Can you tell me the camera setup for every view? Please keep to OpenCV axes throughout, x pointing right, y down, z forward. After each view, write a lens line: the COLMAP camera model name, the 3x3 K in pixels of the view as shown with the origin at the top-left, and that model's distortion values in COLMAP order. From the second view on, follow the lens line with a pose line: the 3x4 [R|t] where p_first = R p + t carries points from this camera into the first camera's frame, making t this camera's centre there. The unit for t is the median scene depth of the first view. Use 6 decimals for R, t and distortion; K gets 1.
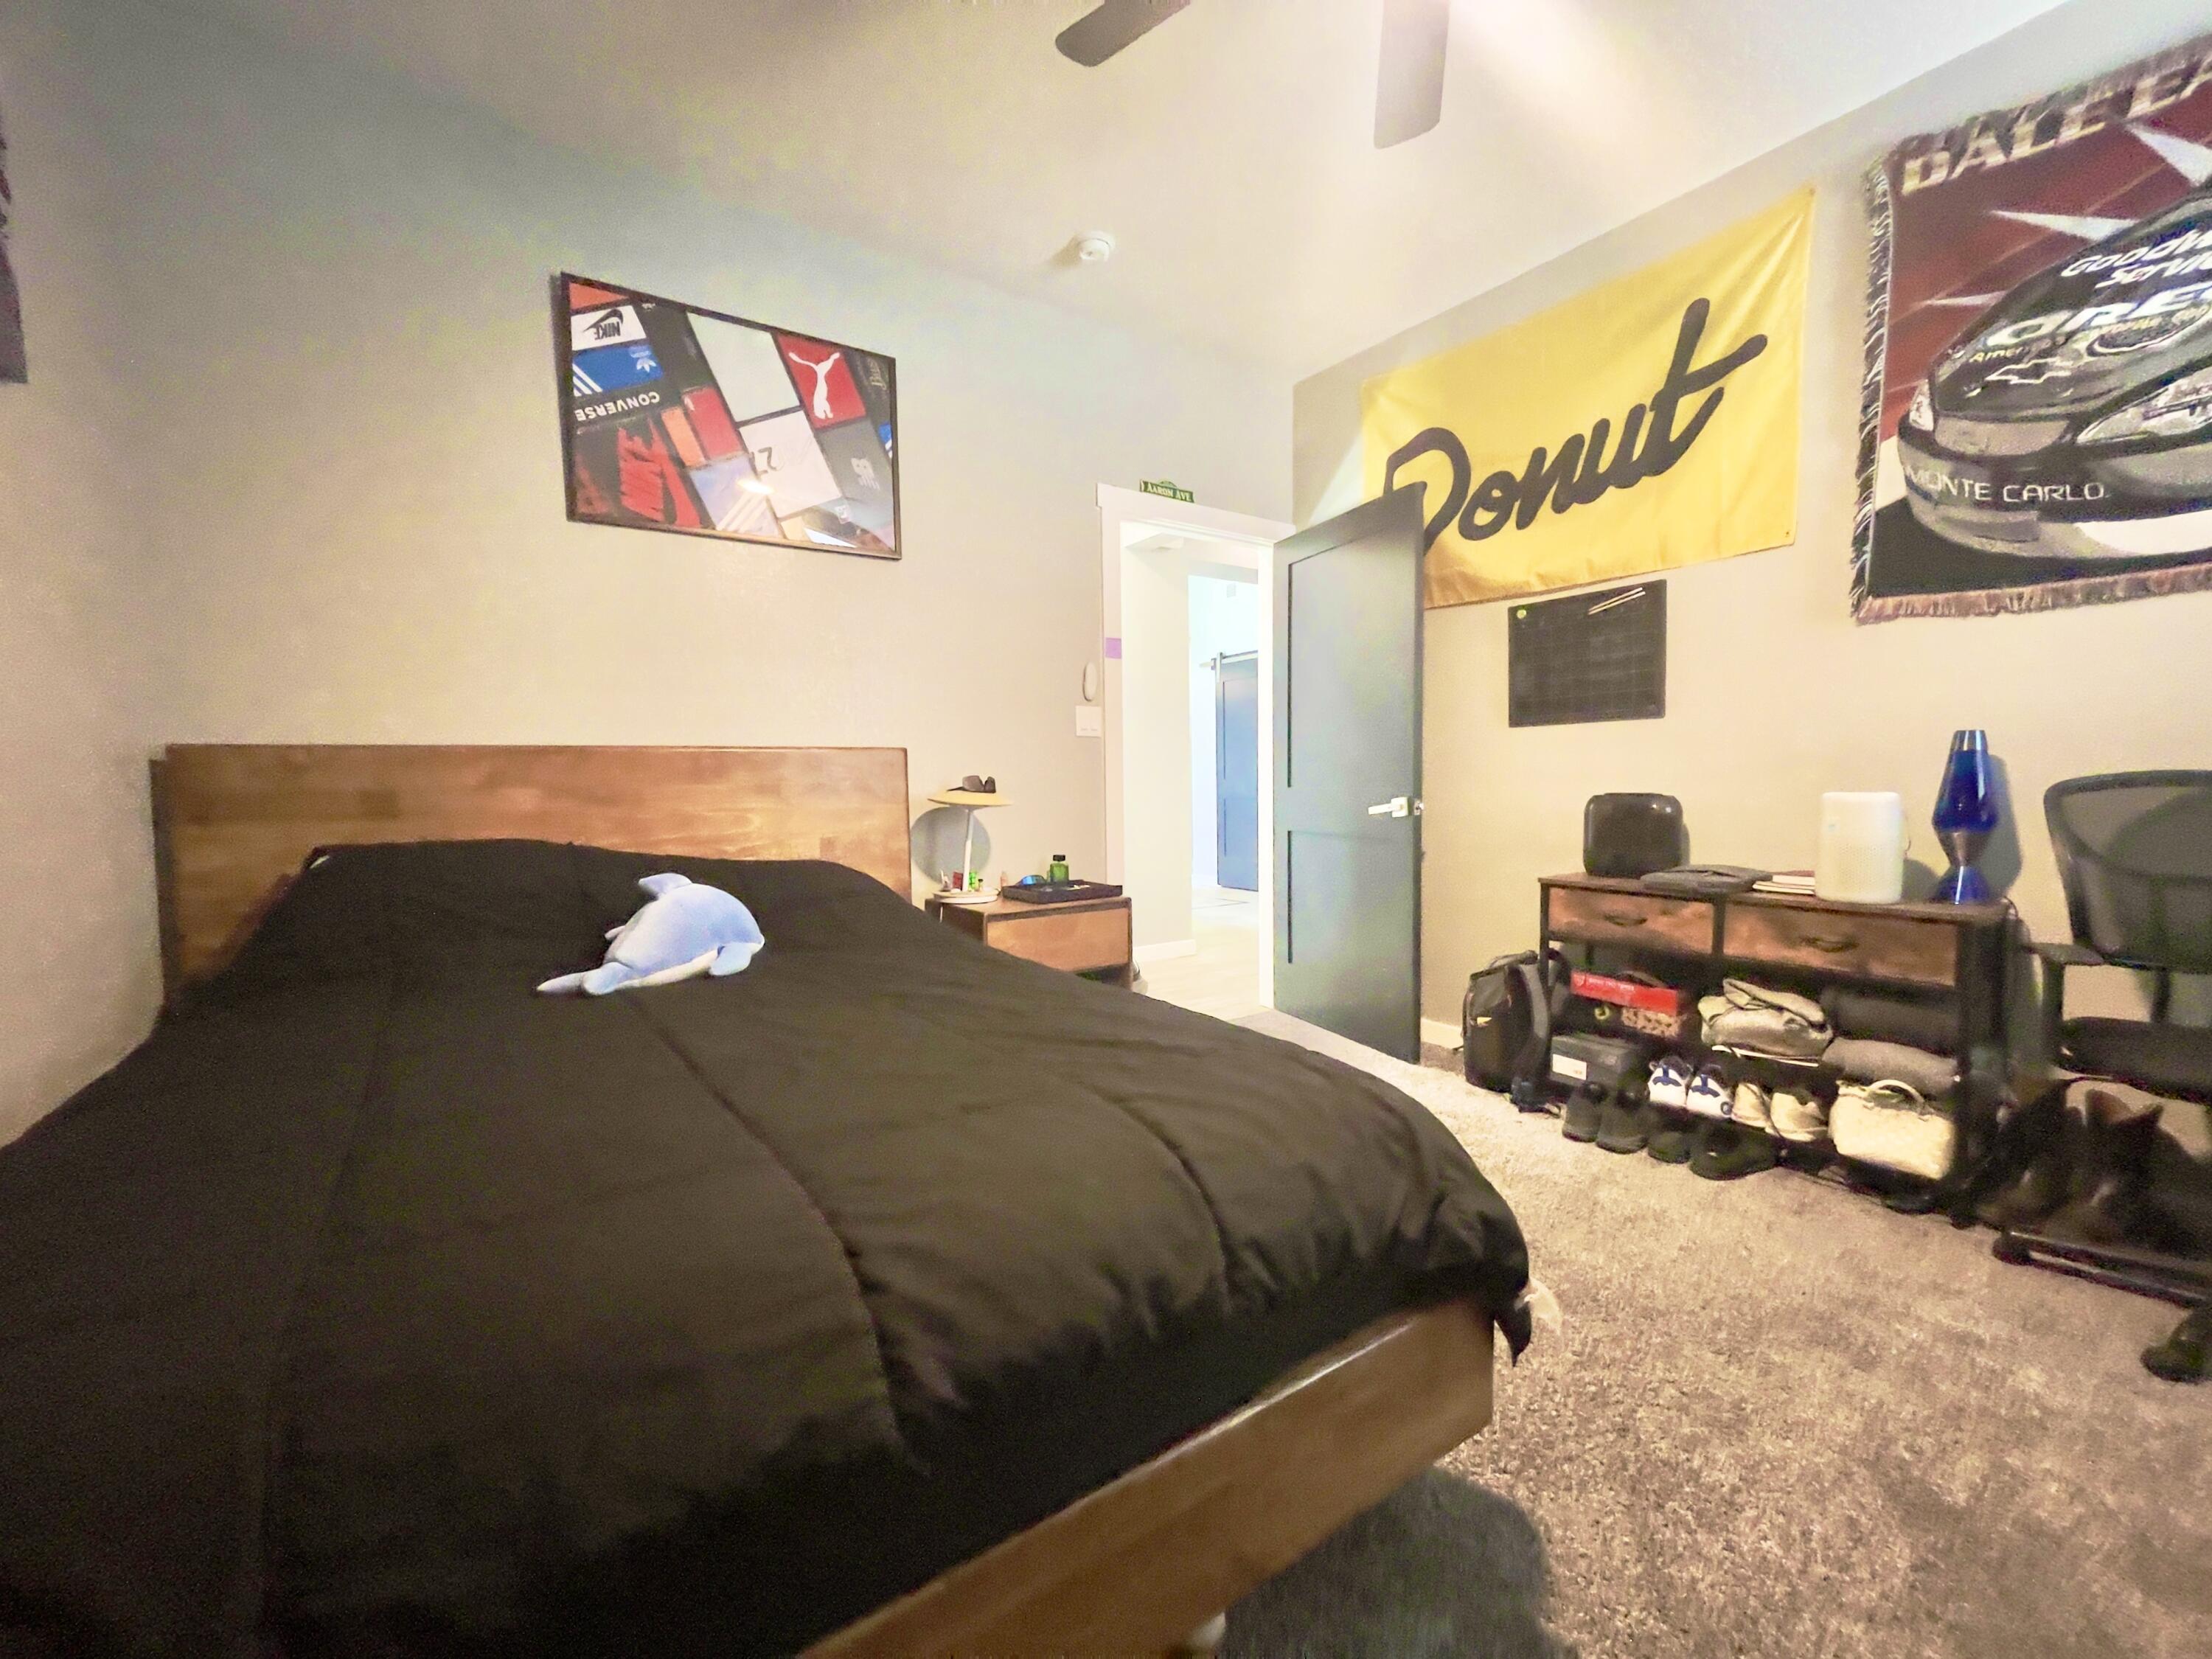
lens RADIAL K [[906.6, 0, 1100.1], [0, 906.6, 823.1], [0, 0, 1]] dist [-0.013271, 0.003597]
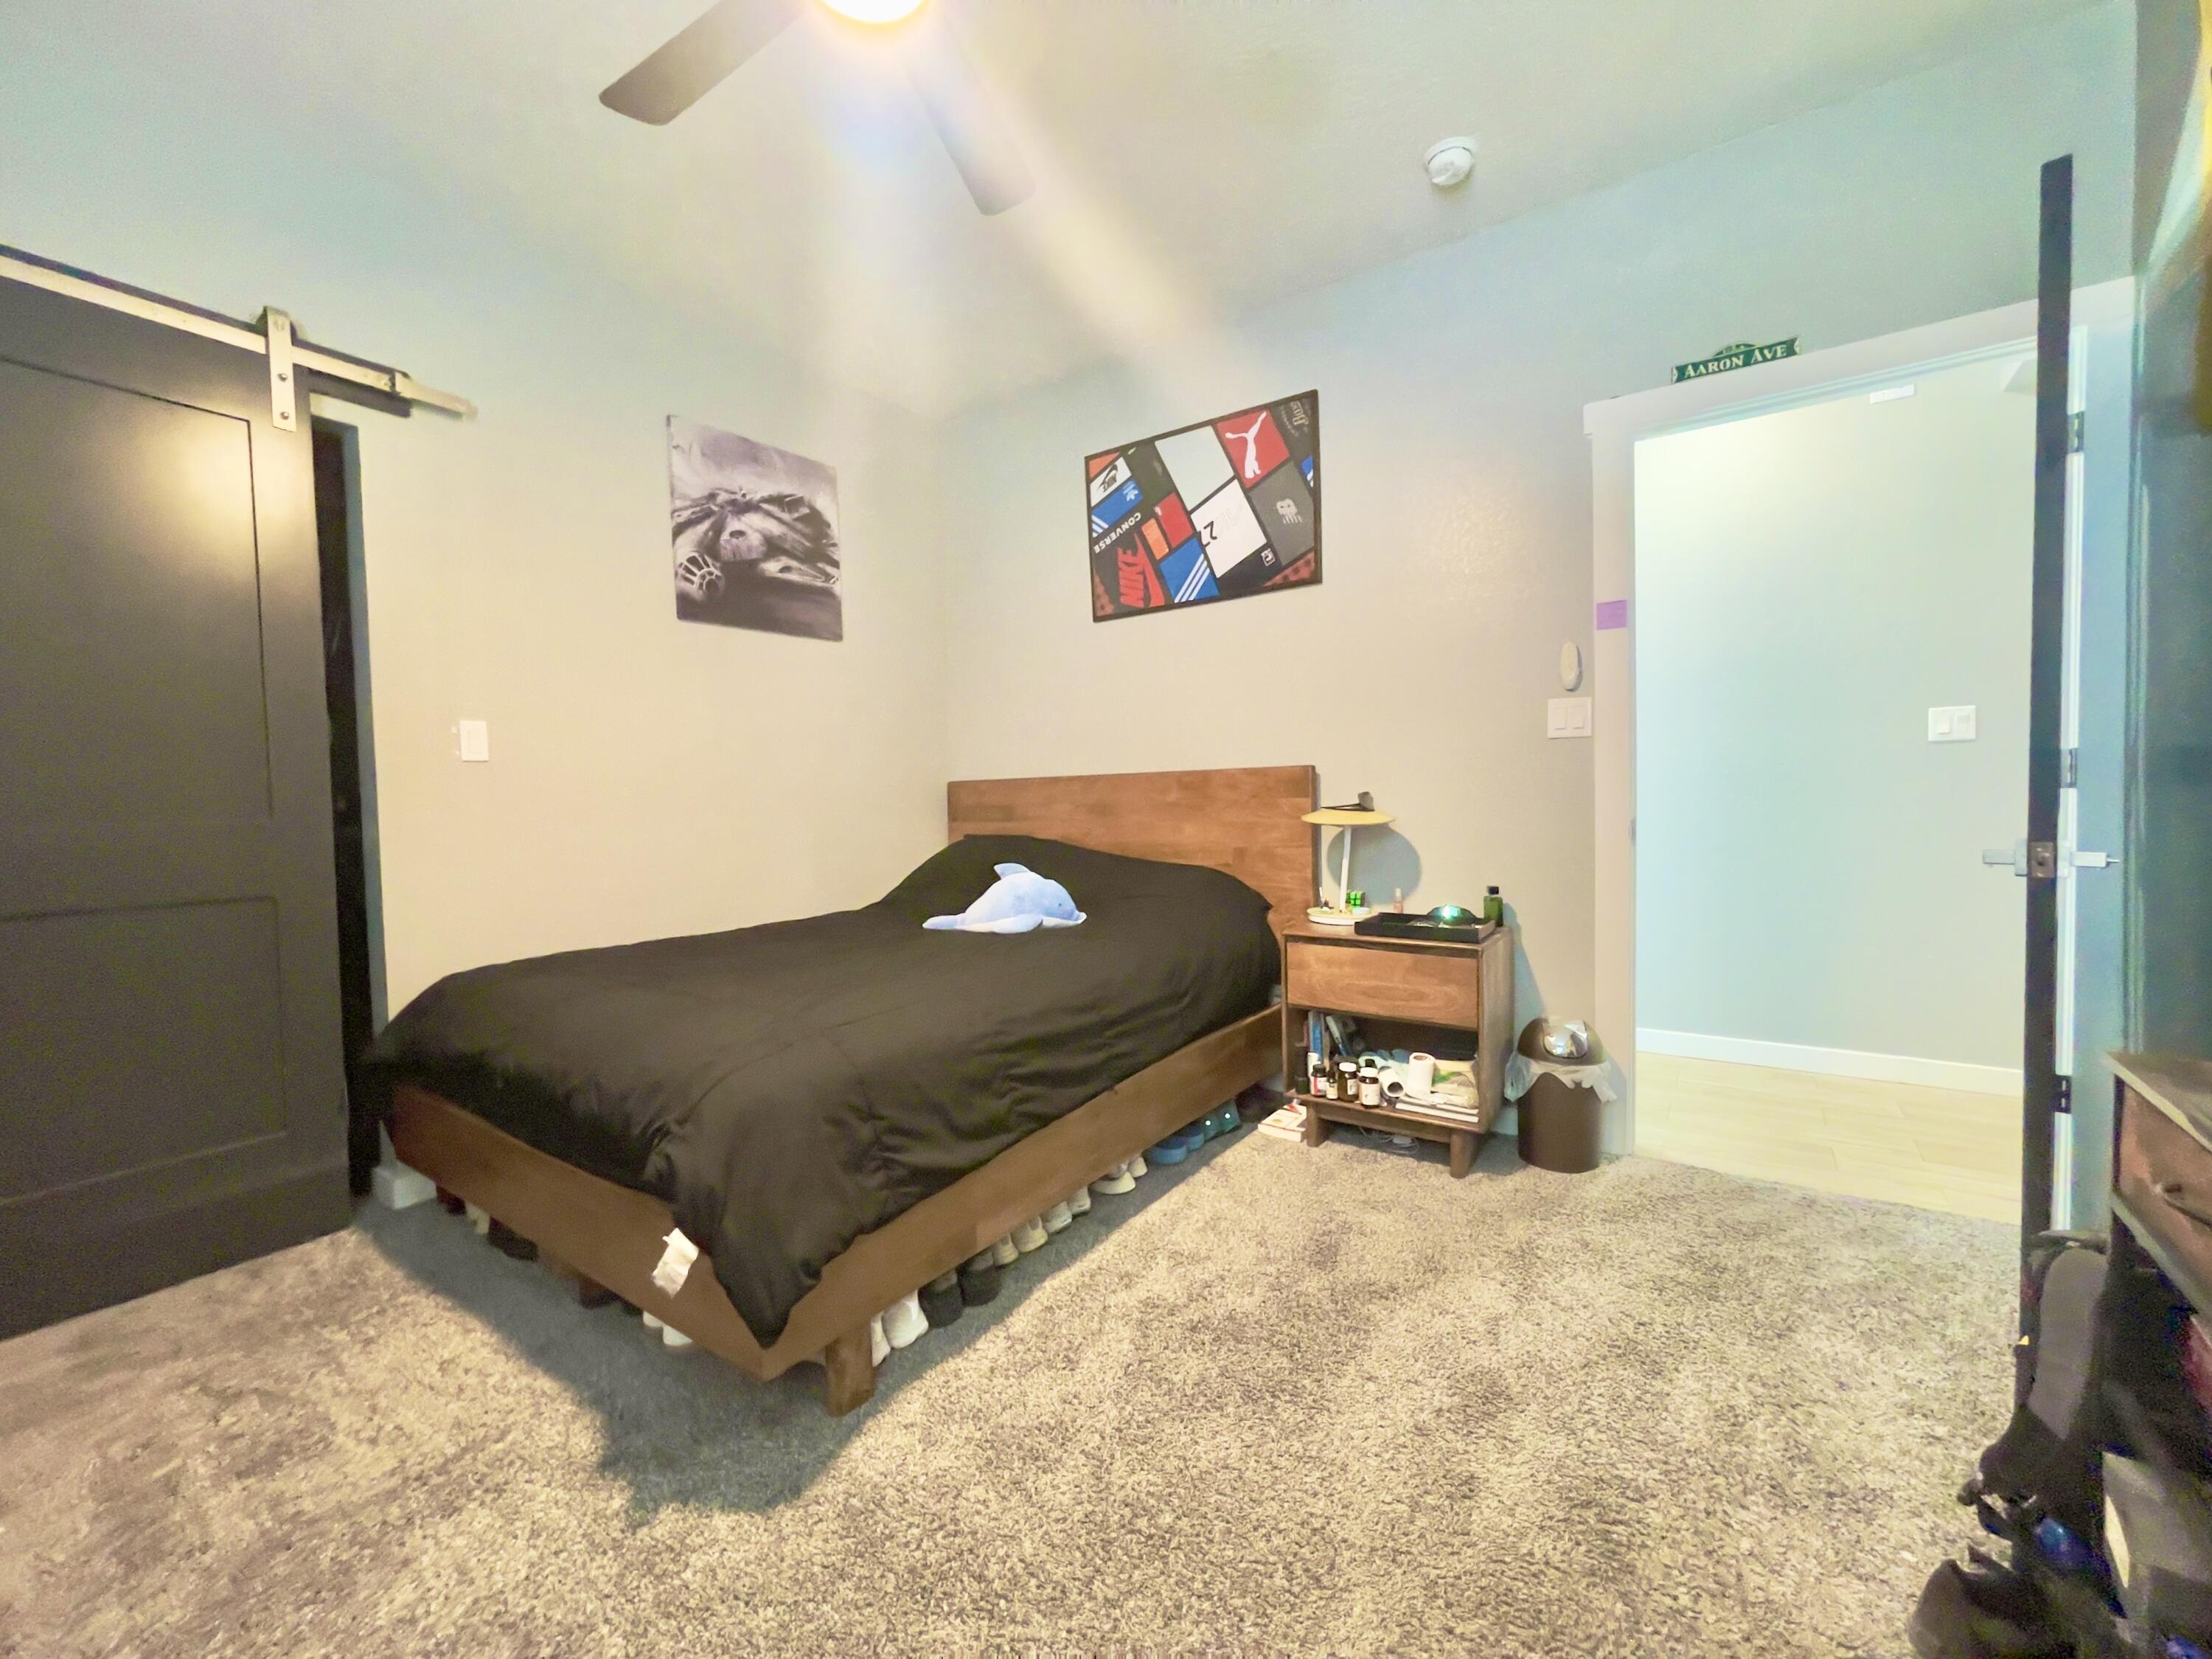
lens RADIAL K [[906.6, 0, 1100.2], [0, 906.6, 835.2], [0, 0, 1]] dist [-0.013271, 0.003597]
pose [[0.341785, 0.044562, -0.938721, 0.743225], [-0.029066, 0.998899, 0.036836, -0.039262], [0.939328, 0.014695, 0.342704, 0.460785]]
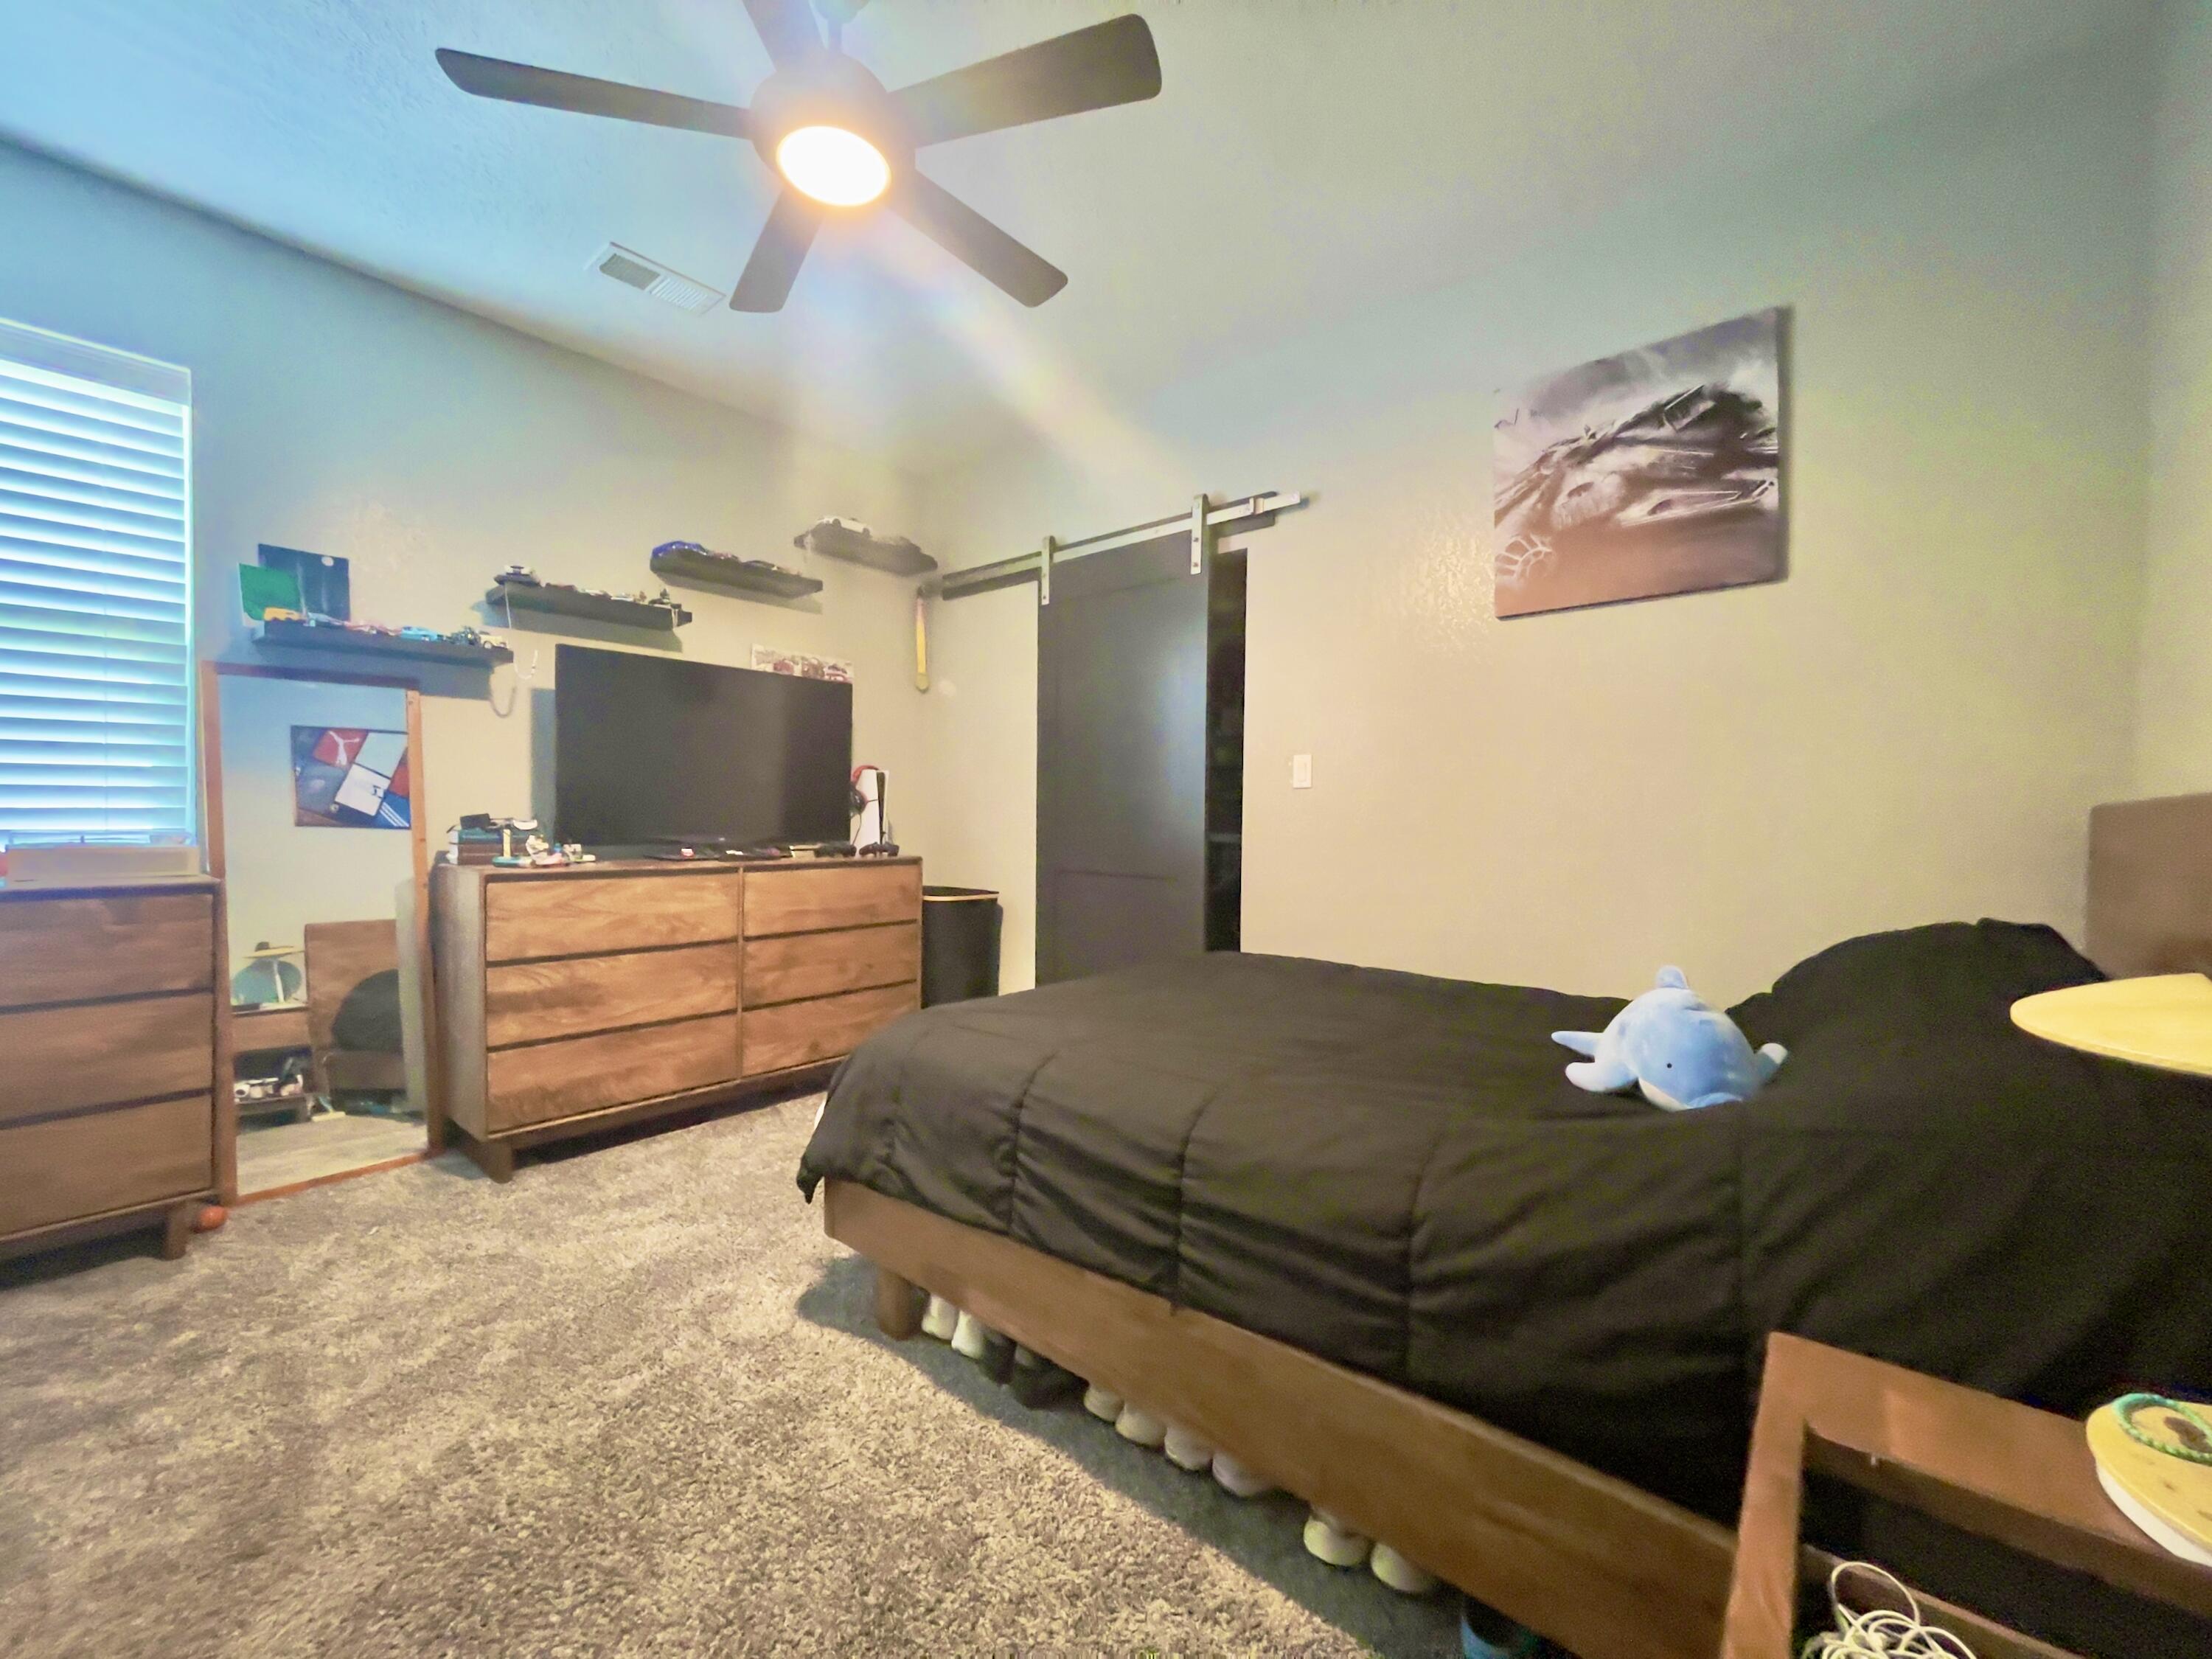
lens RADIAL K [[906.6, 0, 1086.3], [0, 906.6, 827.8], [0, 0, 1]] dist [-0.013271, 0.003597]
pose [[-0.971228, 0.012014, -0.237848, 0.165099], [-0.005017, 0.997473, 0.070867, -0.092647], [0.238098, 0.070022, -0.968714, 1.225767]]
